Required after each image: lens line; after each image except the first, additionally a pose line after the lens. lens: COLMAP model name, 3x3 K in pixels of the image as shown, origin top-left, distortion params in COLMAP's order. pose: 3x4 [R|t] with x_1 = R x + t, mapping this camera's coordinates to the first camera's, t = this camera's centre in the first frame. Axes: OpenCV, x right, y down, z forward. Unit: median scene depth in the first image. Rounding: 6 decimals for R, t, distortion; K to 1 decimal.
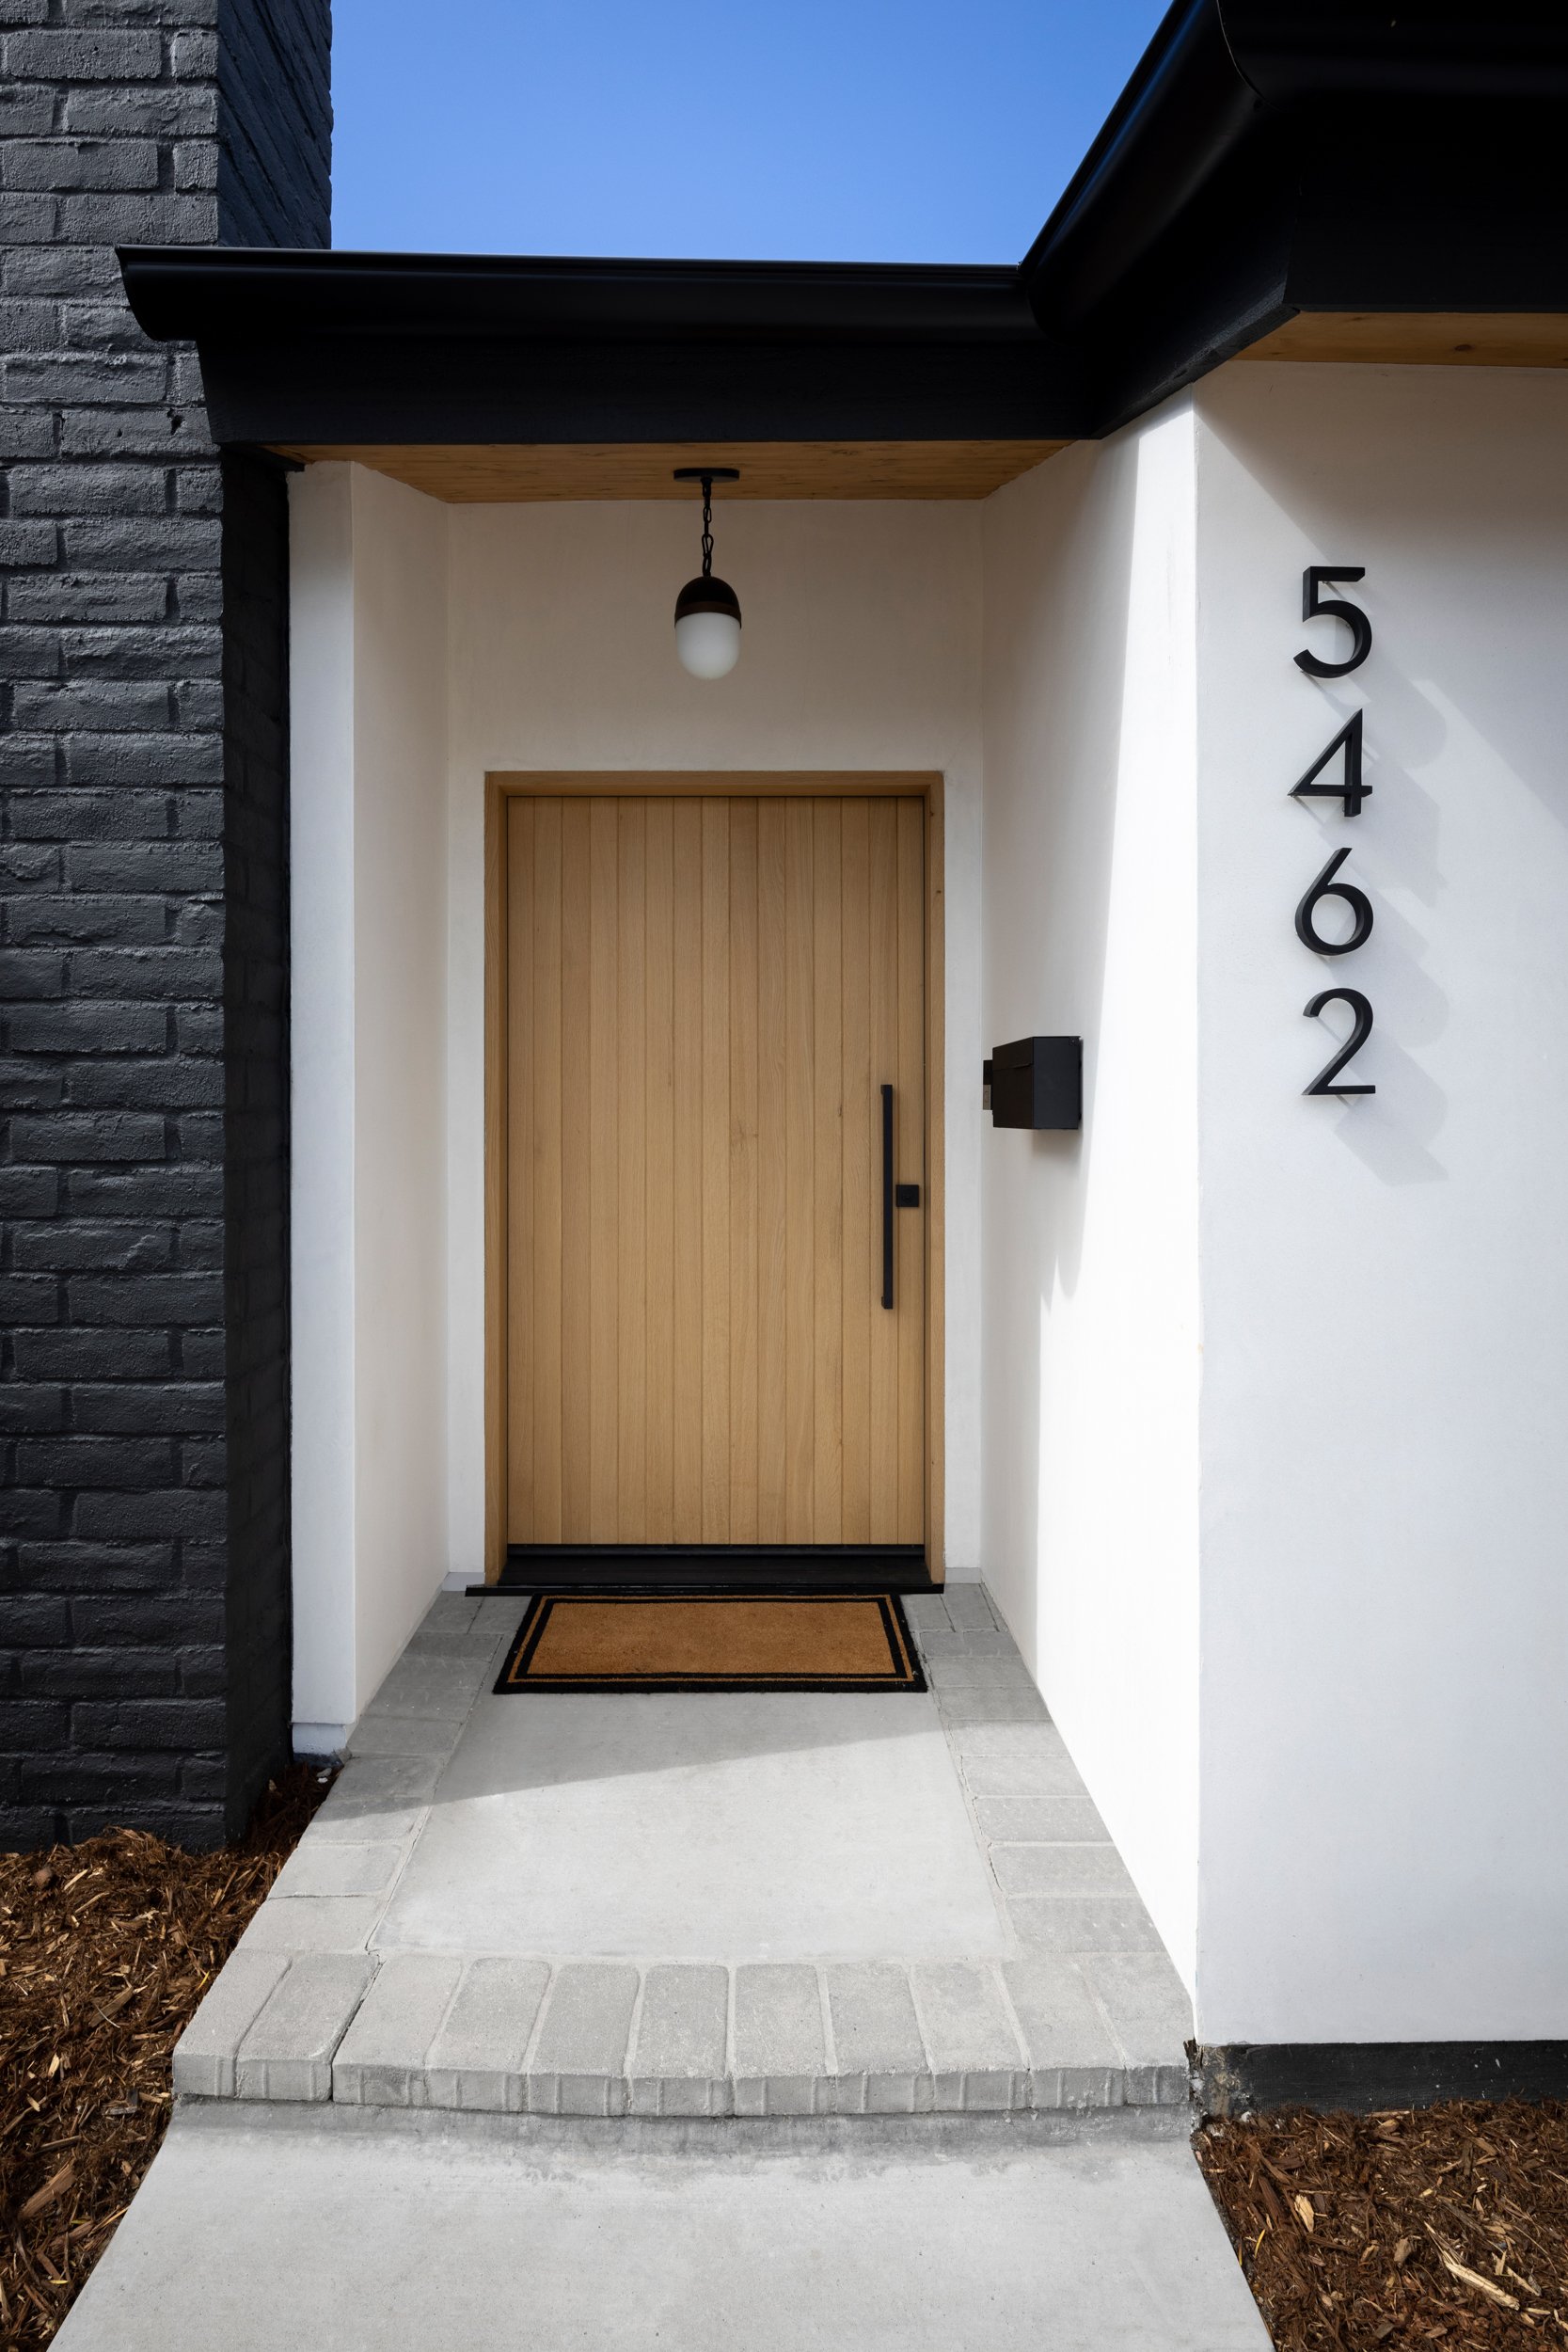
lens RADIAL K [[1598.4, 0, 783.0], [0, 1598.4, 1168.3], [0, 0, 1]] dist [-0.002370, -0.000084]
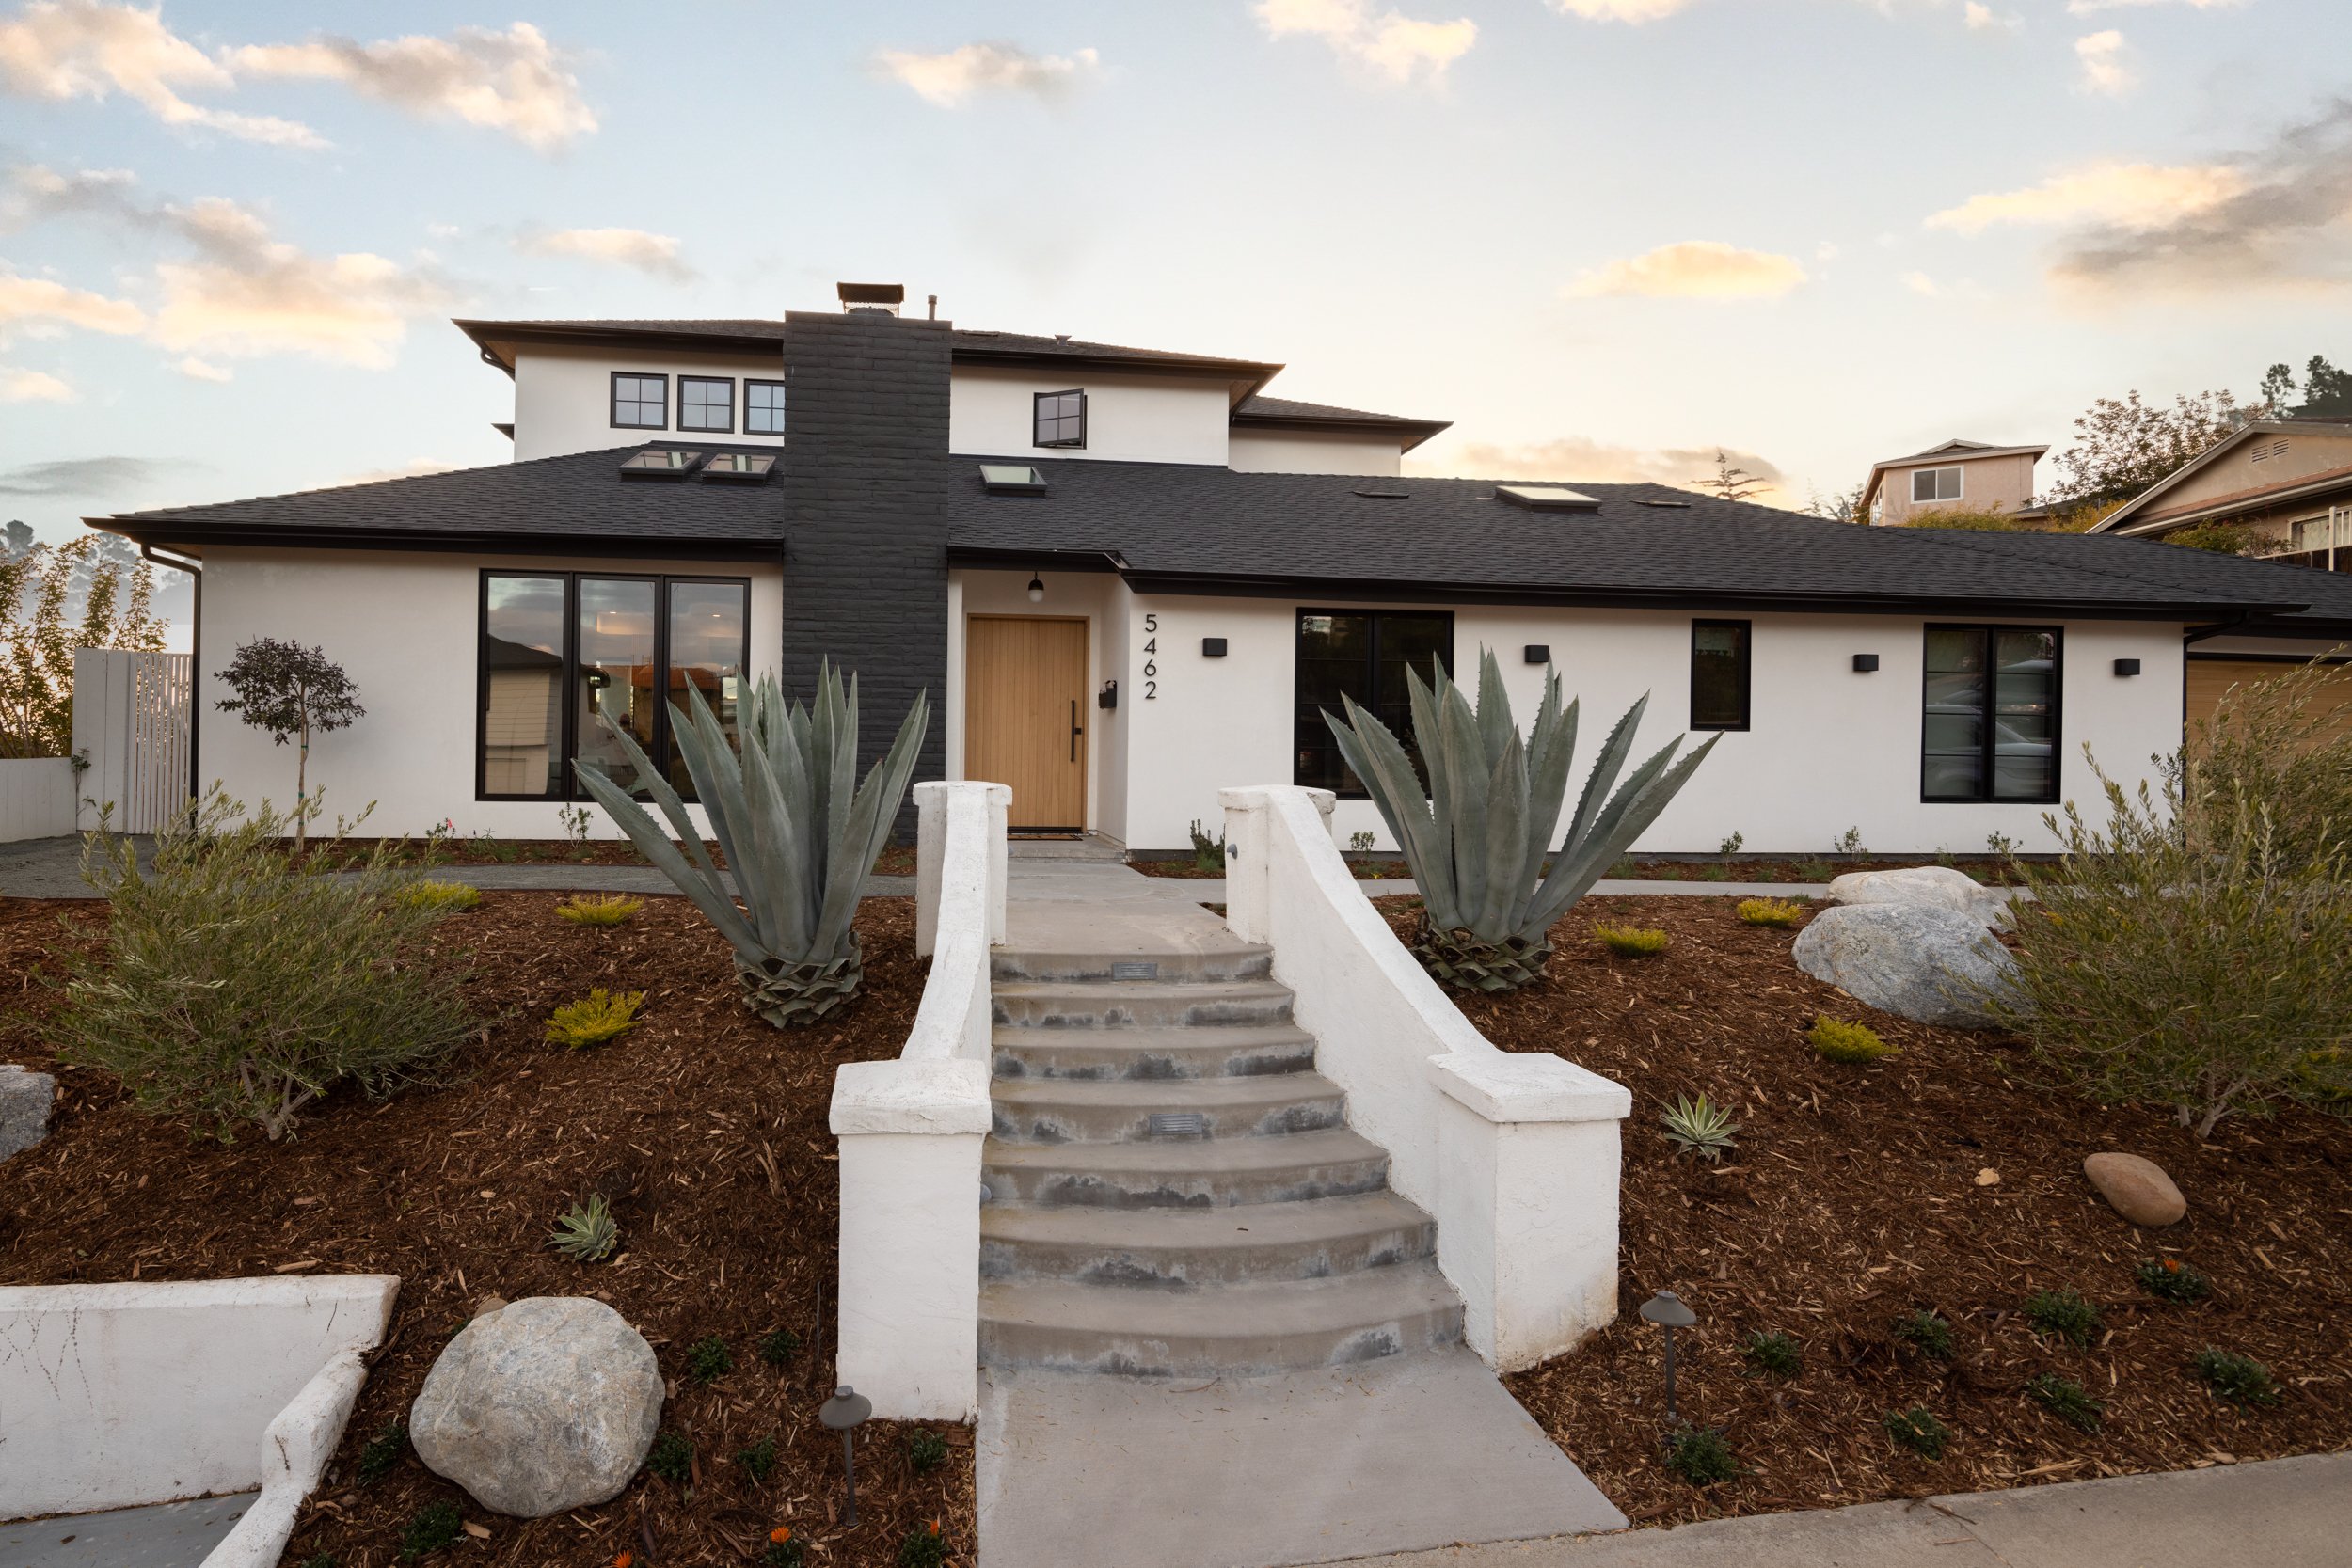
lens RADIAL K [[1598.4, 0, 1174.9], [0, 1598.4, 783.1], [0, 0, 1]] dist [-0.002370, -0.000084]
pose [[0.988173, 0.012955, 0.152795, -0.273760], [-0.009487, 0.999681, -0.023404, 0.231099], [-0.153050, 0.021677, 0.987981, -2.766455]]
